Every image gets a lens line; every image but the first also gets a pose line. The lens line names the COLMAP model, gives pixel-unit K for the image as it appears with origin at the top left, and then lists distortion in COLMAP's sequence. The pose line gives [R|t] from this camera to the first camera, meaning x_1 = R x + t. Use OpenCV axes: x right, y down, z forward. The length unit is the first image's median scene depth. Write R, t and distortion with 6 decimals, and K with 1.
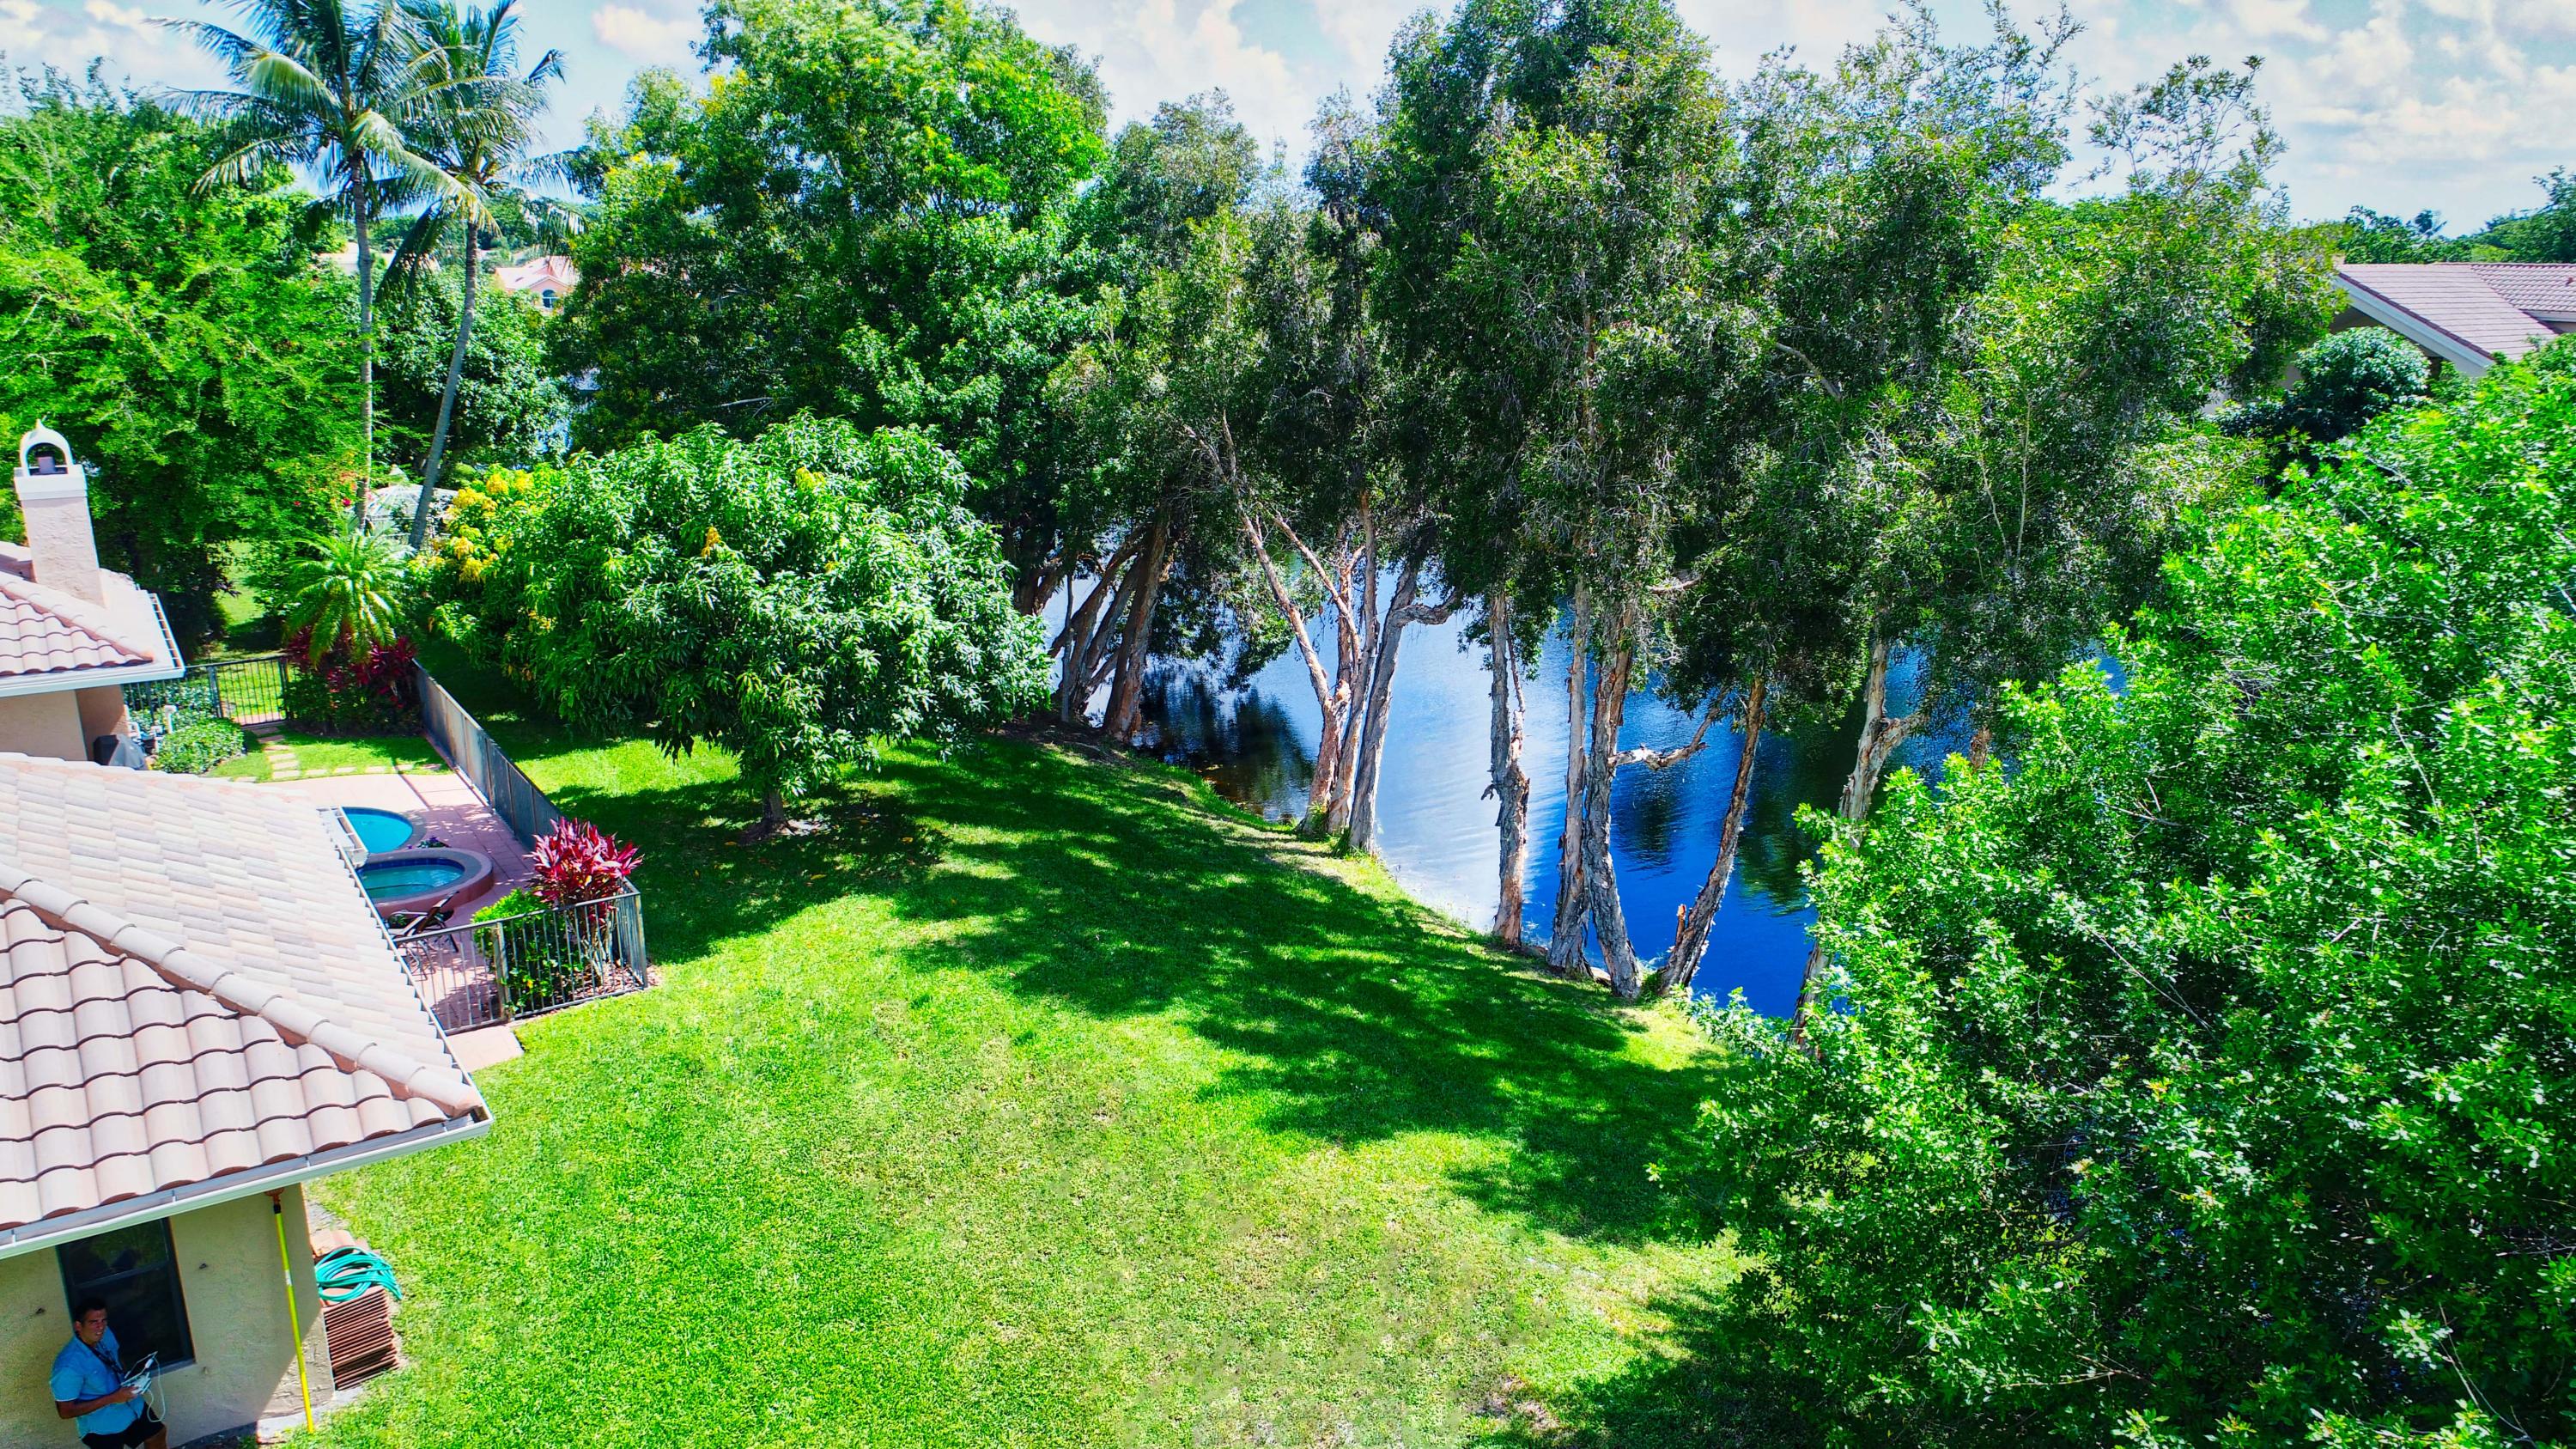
lens RADIAL K [[1756.2, 0, 1288.0], [0, 1756.2, 724.5], [0, 0, 1]] dist [0.018057, -0.007003]
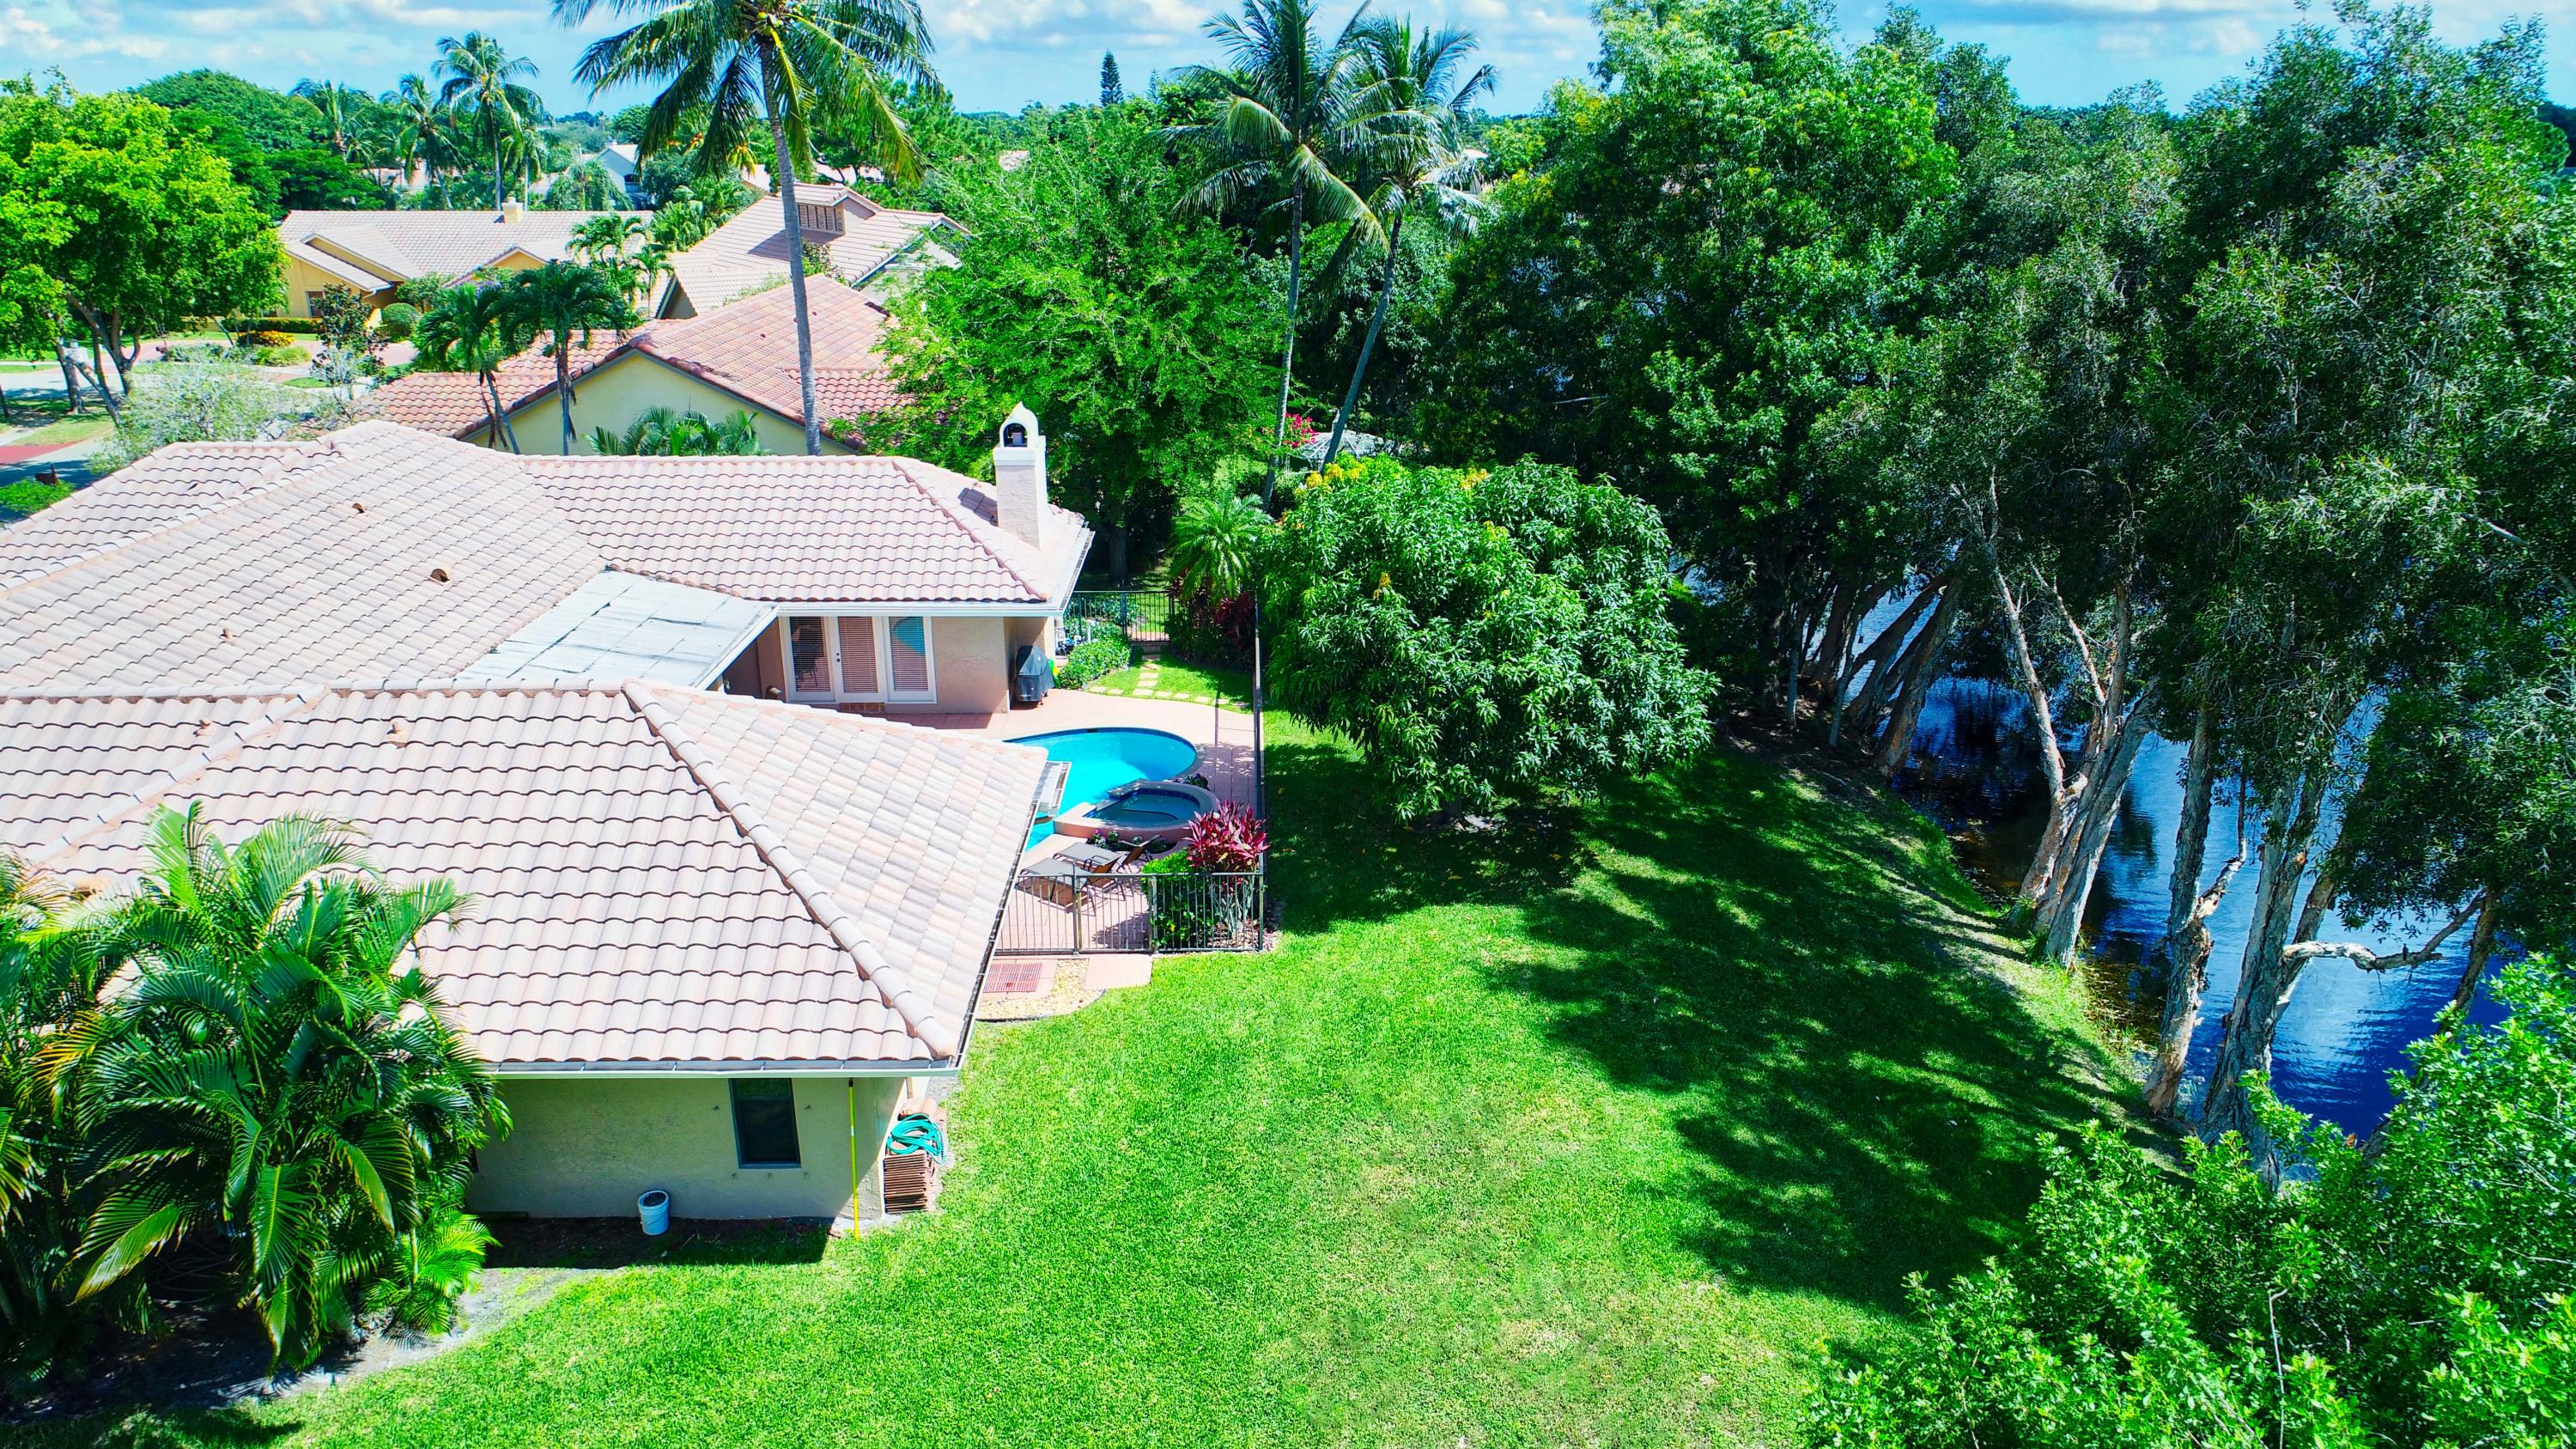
lens RADIAL K [[1756.2, 0, 1288.0], [0, 1756.2, 724.5], [0, 0, 1]] dist [0.018057, -0.007003]
pose [[0.829030, 0.181167, -0.529045, 0.207739], [-0.148315, 0.983420, 0.104349, -0.104750], [0.539177, -0.008044, 0.842154, -0.005433]]
